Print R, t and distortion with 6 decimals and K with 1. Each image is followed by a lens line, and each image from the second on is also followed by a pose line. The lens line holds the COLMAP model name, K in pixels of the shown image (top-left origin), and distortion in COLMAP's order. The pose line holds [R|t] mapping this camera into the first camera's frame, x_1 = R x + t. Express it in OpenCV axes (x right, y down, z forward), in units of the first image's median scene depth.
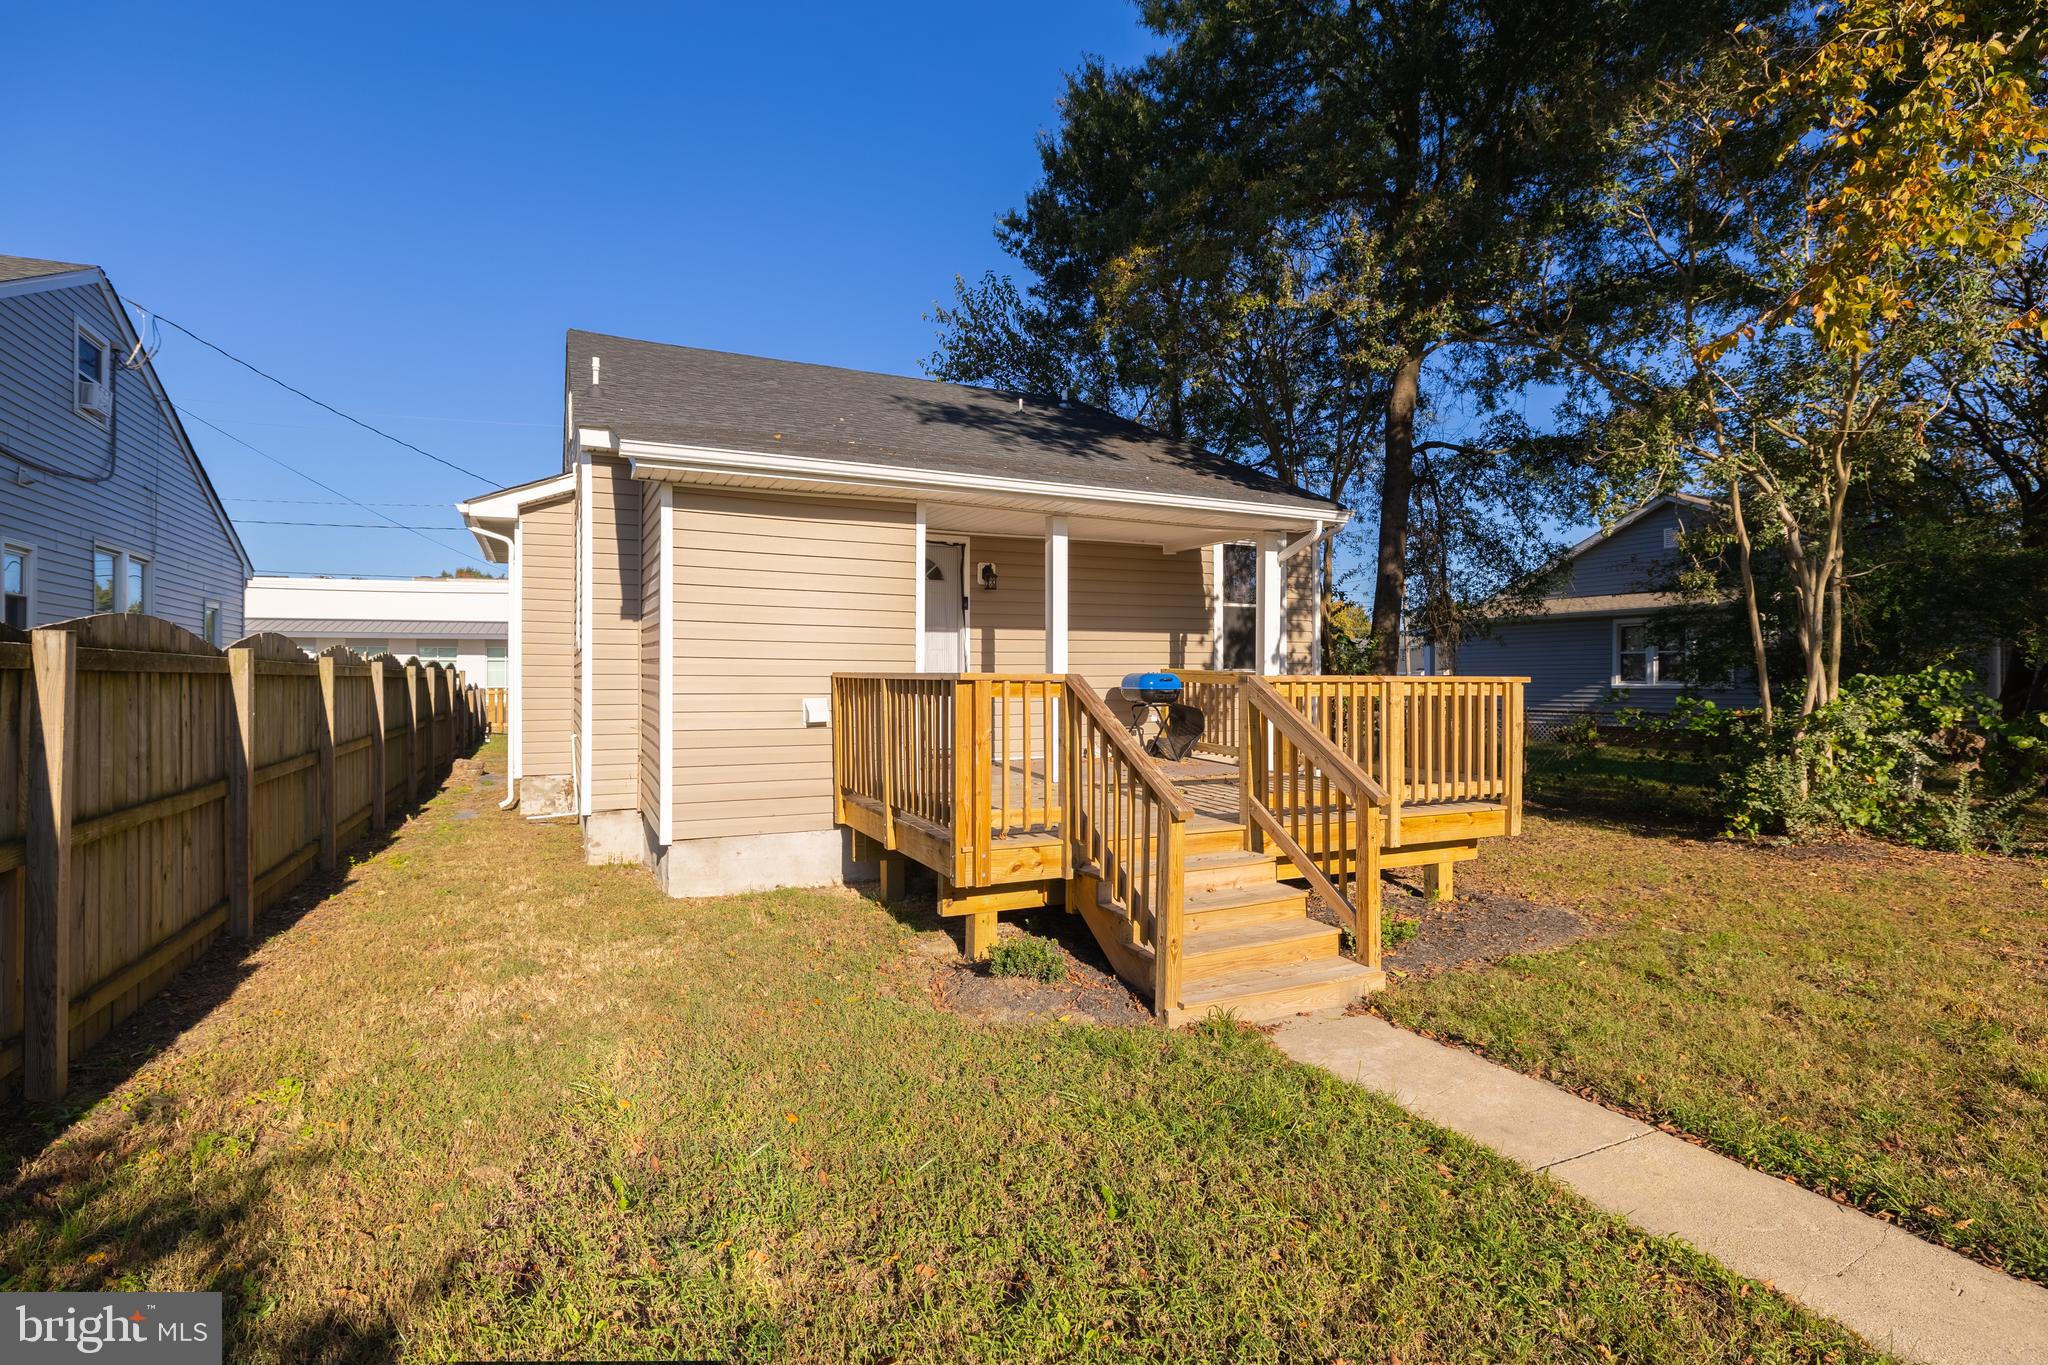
lens RADIAL K [[995.3, 0, 1024.9], [0, 995.3, 662.9], [0, 0, 1]] dist [-0.005266, -0.000656]
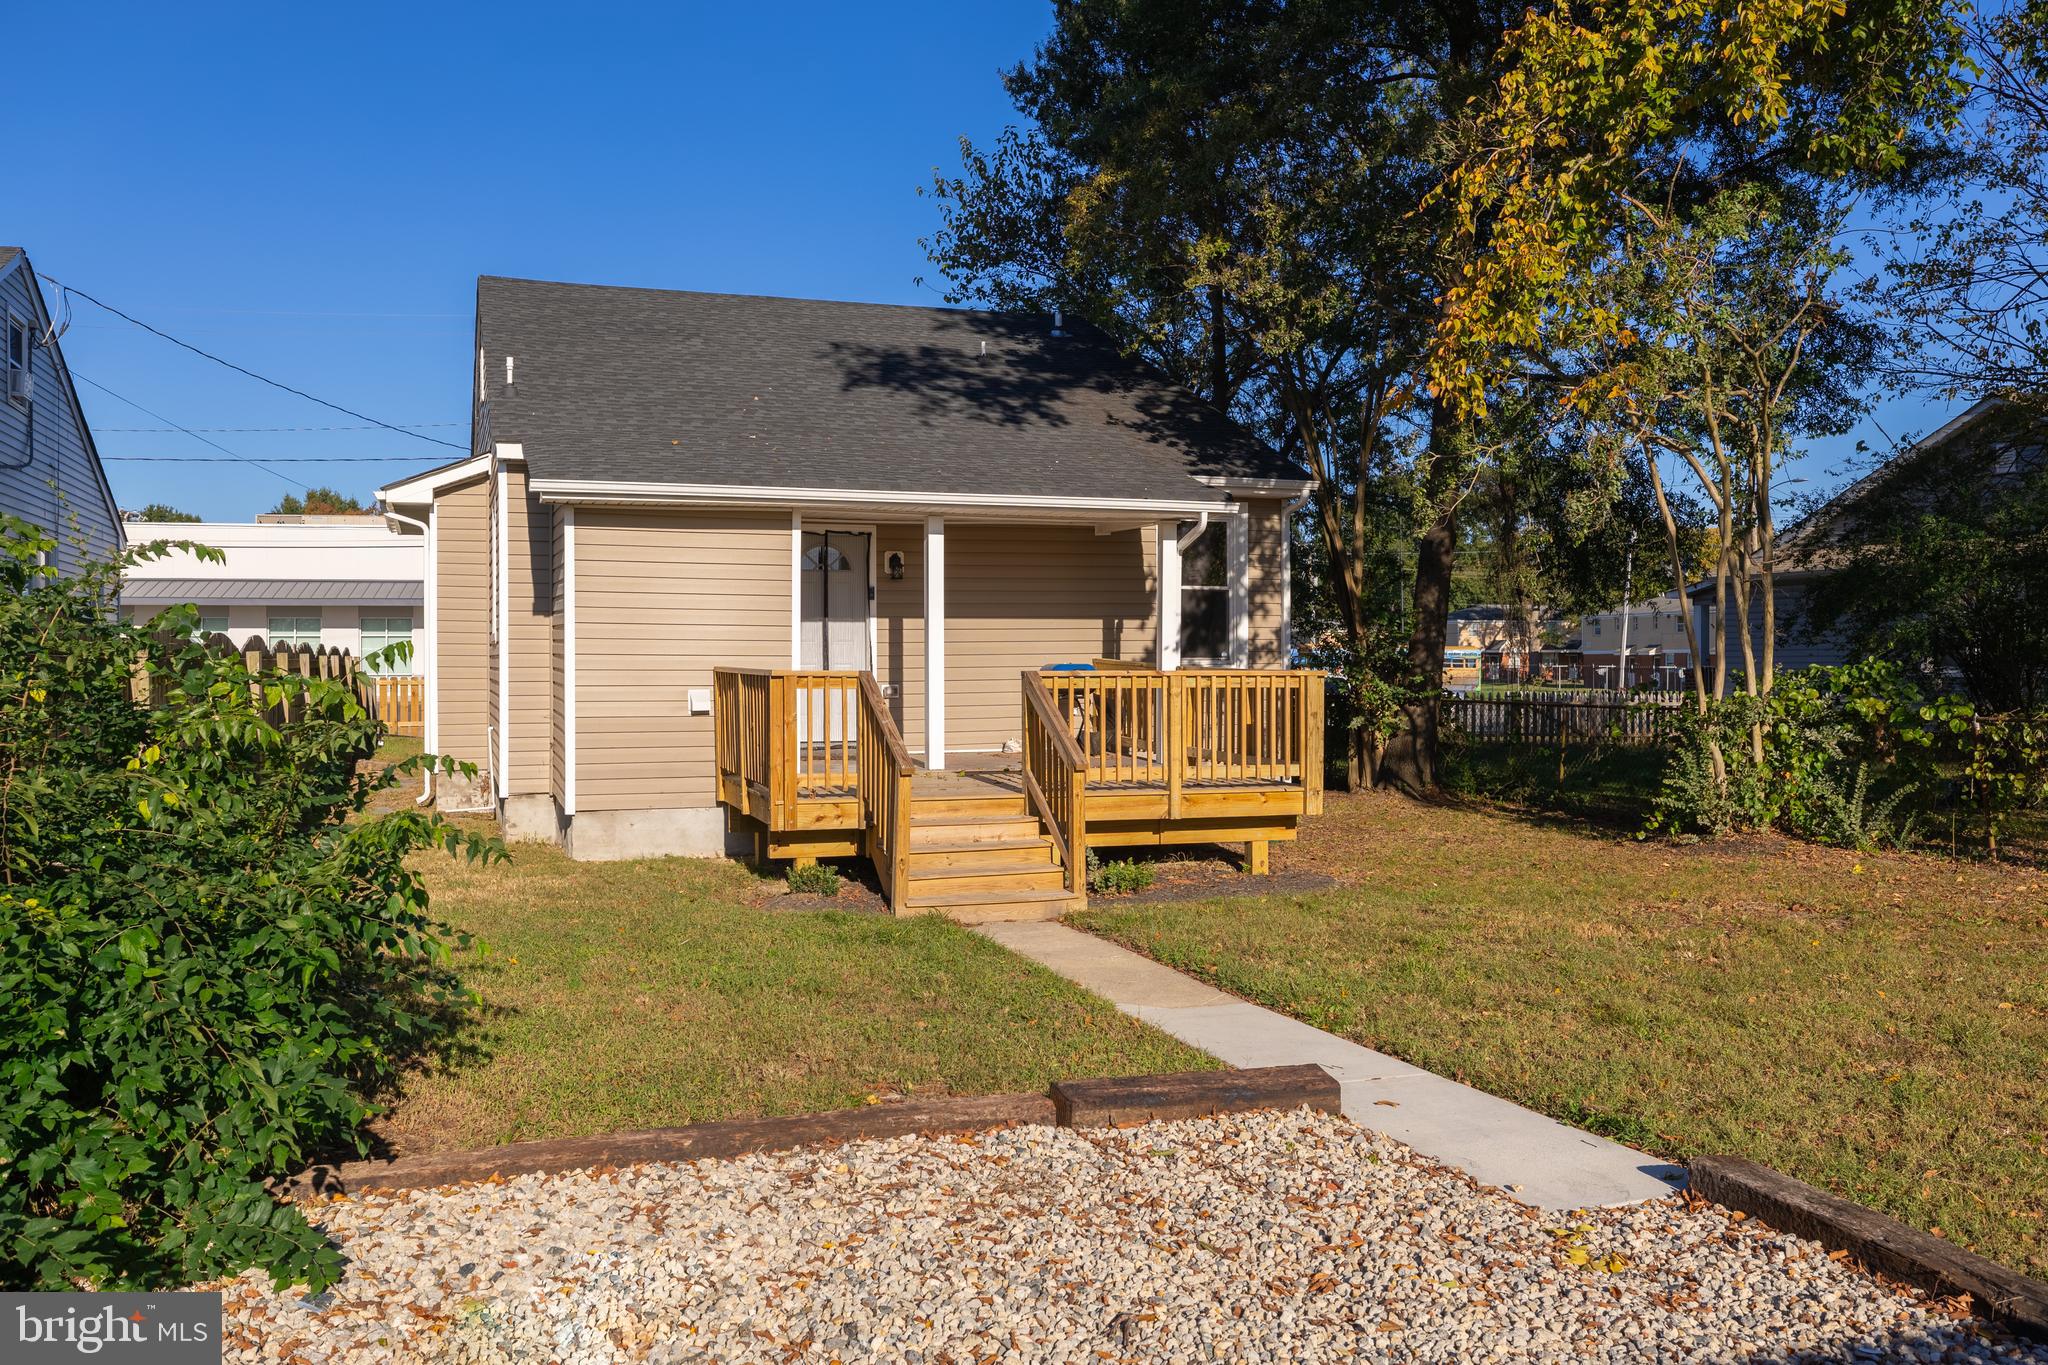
lens RADIAL K [[1718.5, 0, 1023.2], [0, 1718.5, 644.0], [0, 0, 1]] dist [-0.016825, 0.011177]
pose [[0.993113, -0.002532, -0.117132, 0.371051], [0.003412, 0.999967, 0.007311, -0.028075], [0.117110, -0.007661, 0.993089, -0.860435]]
